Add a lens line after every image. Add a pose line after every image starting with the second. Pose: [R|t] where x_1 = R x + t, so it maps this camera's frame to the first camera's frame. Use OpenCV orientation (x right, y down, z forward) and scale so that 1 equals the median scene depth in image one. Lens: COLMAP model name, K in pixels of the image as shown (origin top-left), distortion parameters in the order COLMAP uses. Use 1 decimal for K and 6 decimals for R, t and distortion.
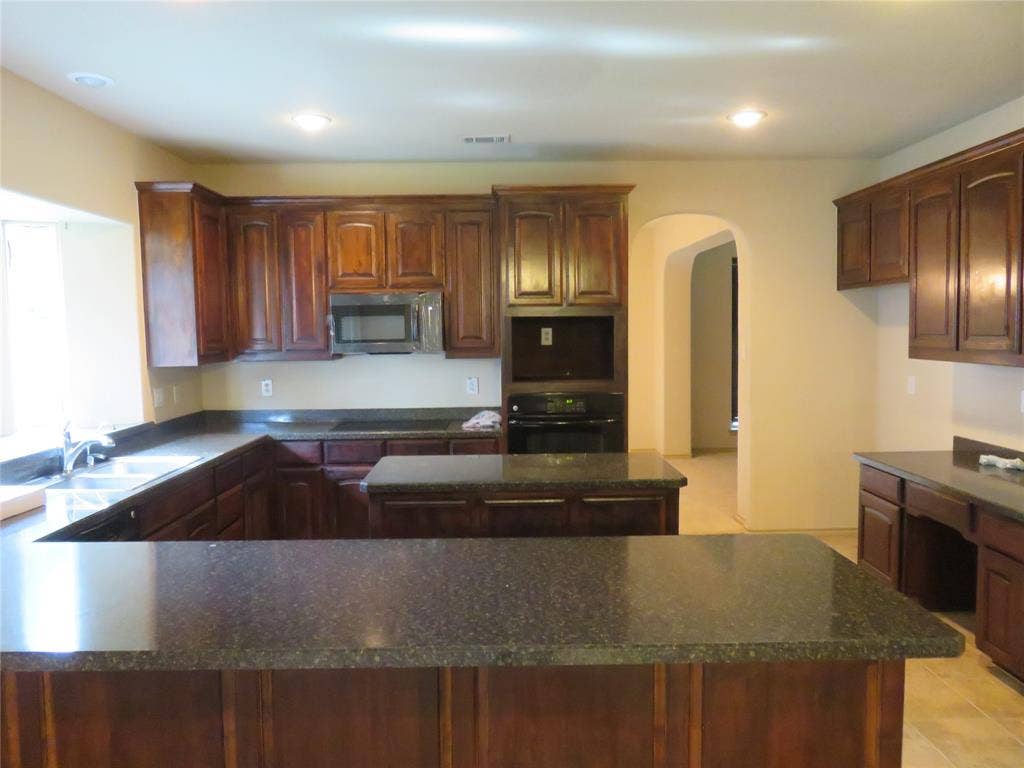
lens RADIAL K [[762.7, 0, 512.5], [0, 762.7, 385.6], [0, 0, 1]] dist [0.035831, -0.016575]
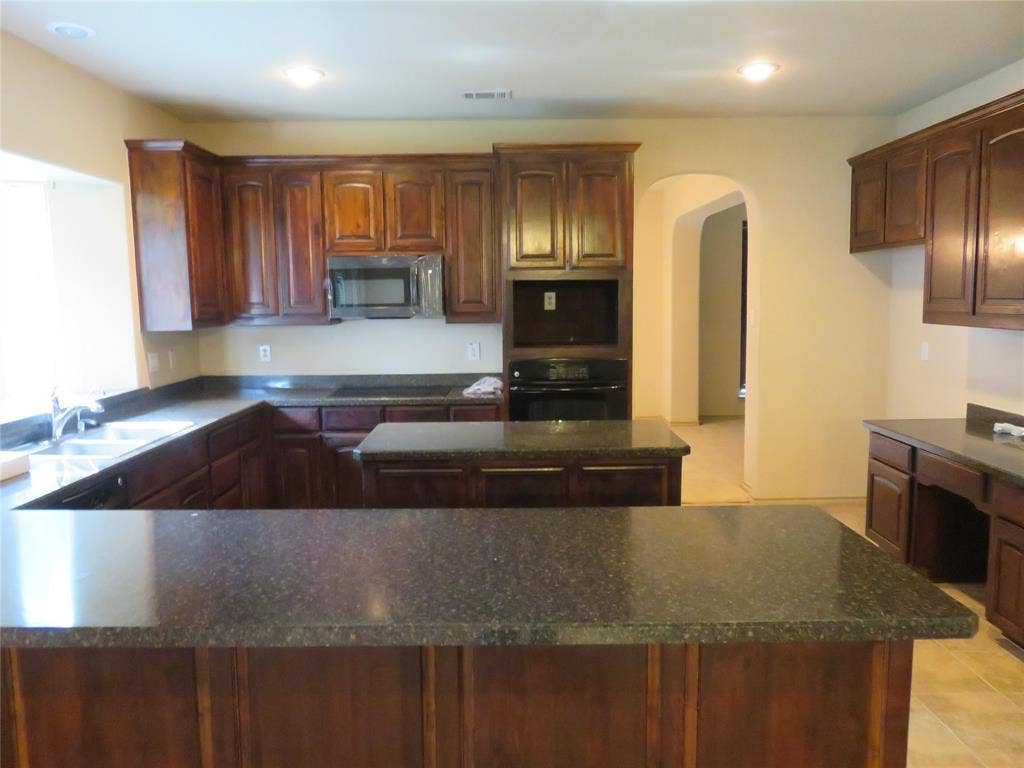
lens RADIAL K [[762.7, 0, 514.6], [0, 762.7, 380.3], [0, 0, 1]] dist [0.035831, -0.016575]
pose [[0.999950, 0.002086, -0.009811, 0.012574], [-0.001729, 0.999341, 0.036255, 0.002241], [0.009881, -0.036237, 0.999294, 0.027399]]
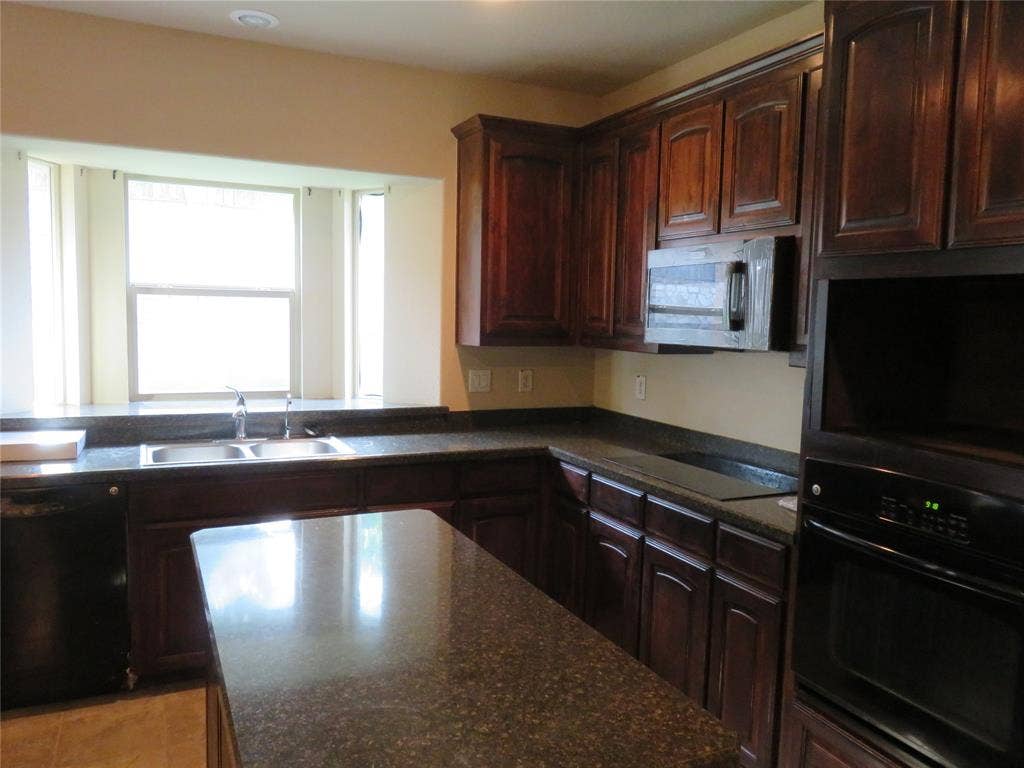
lens RADIAL K [[762.7, 0, 511.9], [0, 762.7, 380.2], [0, 0, 1]] dist [0.035831, -0.016575]
pose [[0.414188, 0.100487, -0.904627, 0.386423], [-0.107187, 0.992356, 0.061156, -0.048342], [0.903858, 0.071634, 0.421793, 0.795733]]
